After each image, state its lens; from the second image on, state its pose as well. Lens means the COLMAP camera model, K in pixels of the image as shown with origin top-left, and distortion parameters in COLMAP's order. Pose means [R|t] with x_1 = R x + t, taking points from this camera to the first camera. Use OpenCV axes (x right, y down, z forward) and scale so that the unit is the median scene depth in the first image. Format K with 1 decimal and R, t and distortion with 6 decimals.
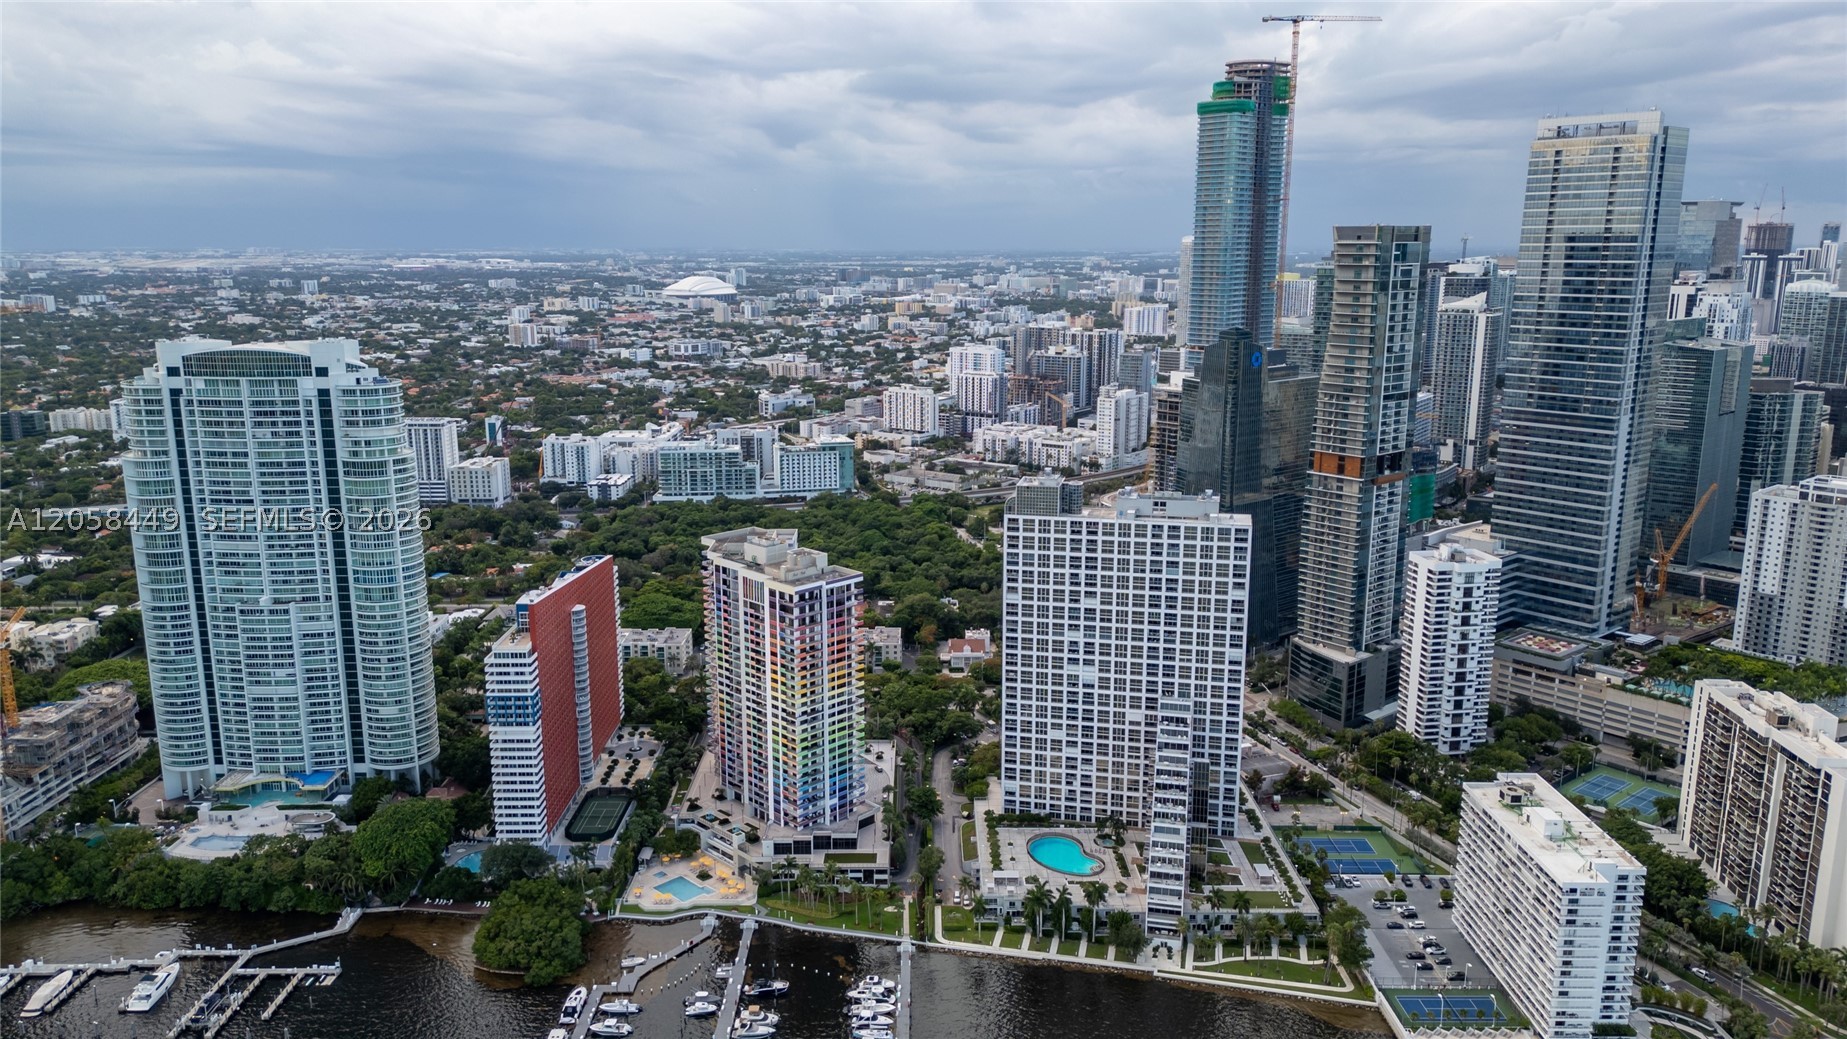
lens RADIAL K [[1302.2, 0, 923.5], [0, 1302.2, 519.5], [0, 0, 1]] dist [0.100988, -0.115386]
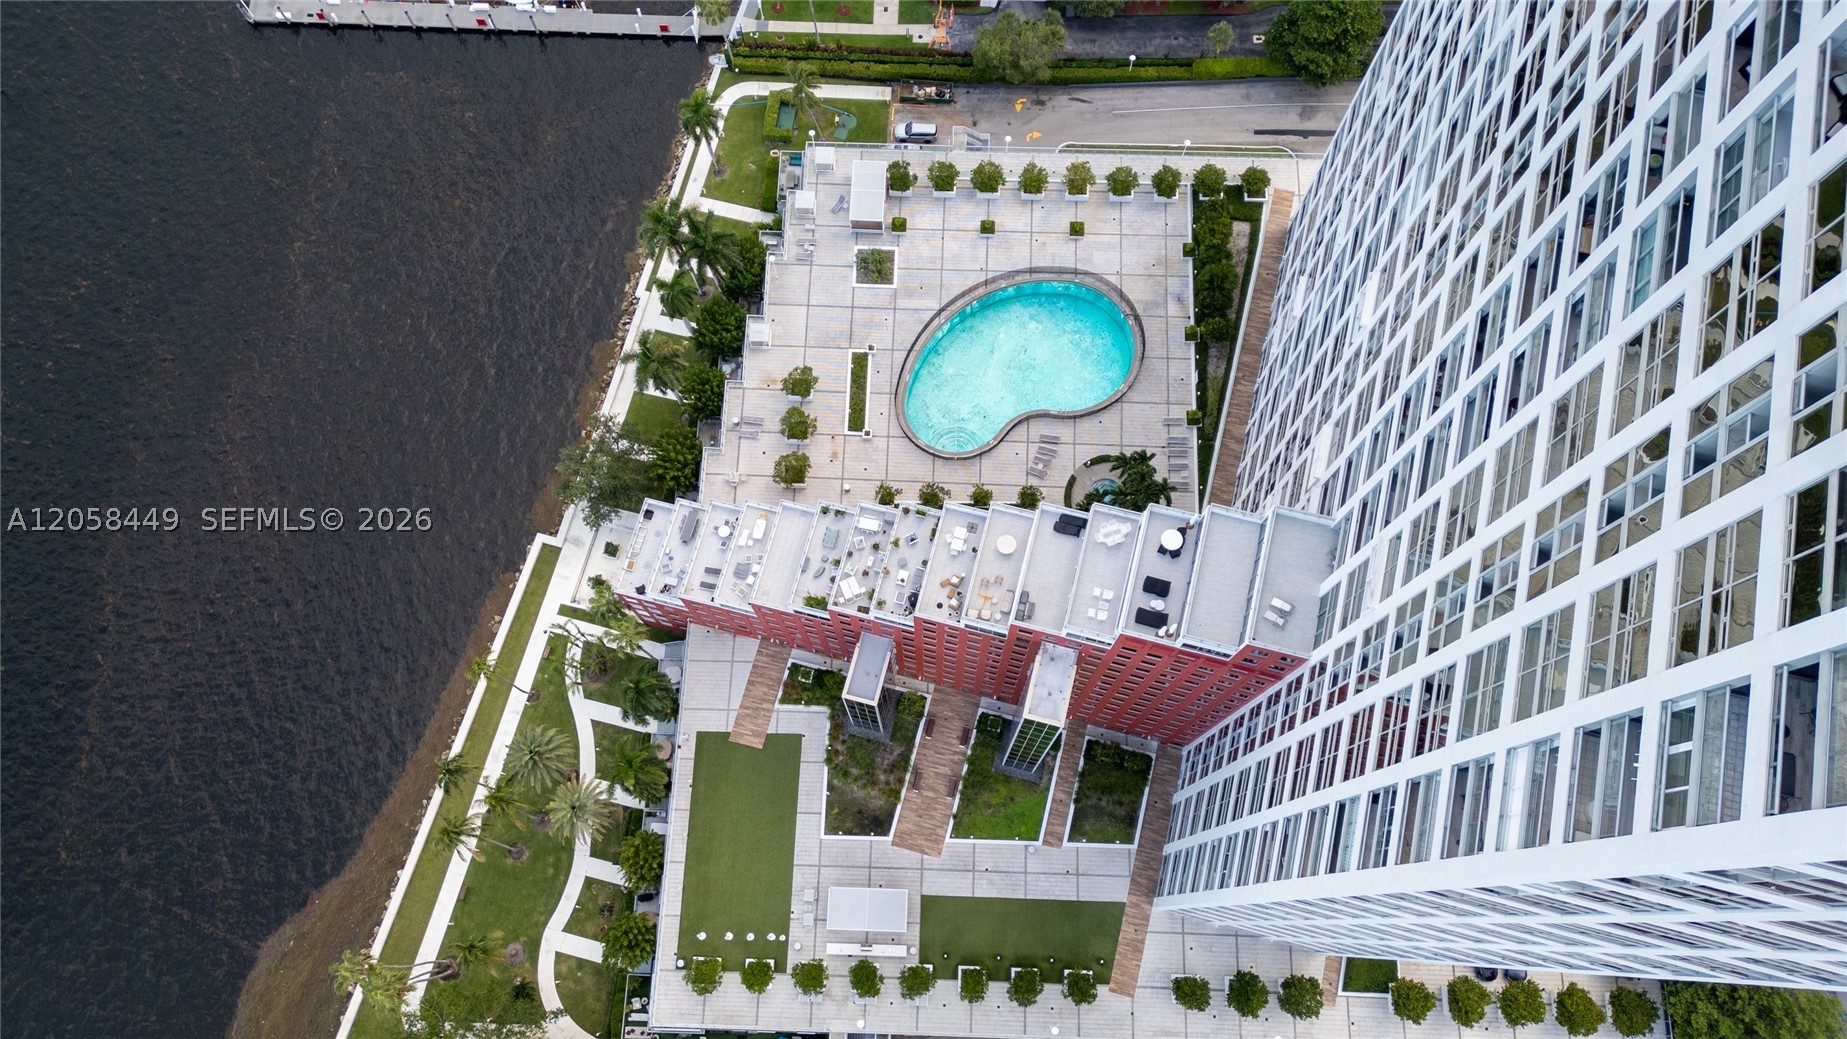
lens RADIAL K [[1302.2, 0, 923.5], [0, 1302.2, 519.5], [0, 0, 1]] dist [0.100988, -0.115386]
pose [[-0.035534, 0.954190, -0.297082, 0.245445], [-0.210897, 0.283416, 0.935520, -0.053798], [0.976862, 0.095896, 0.191165, 0.886268]]
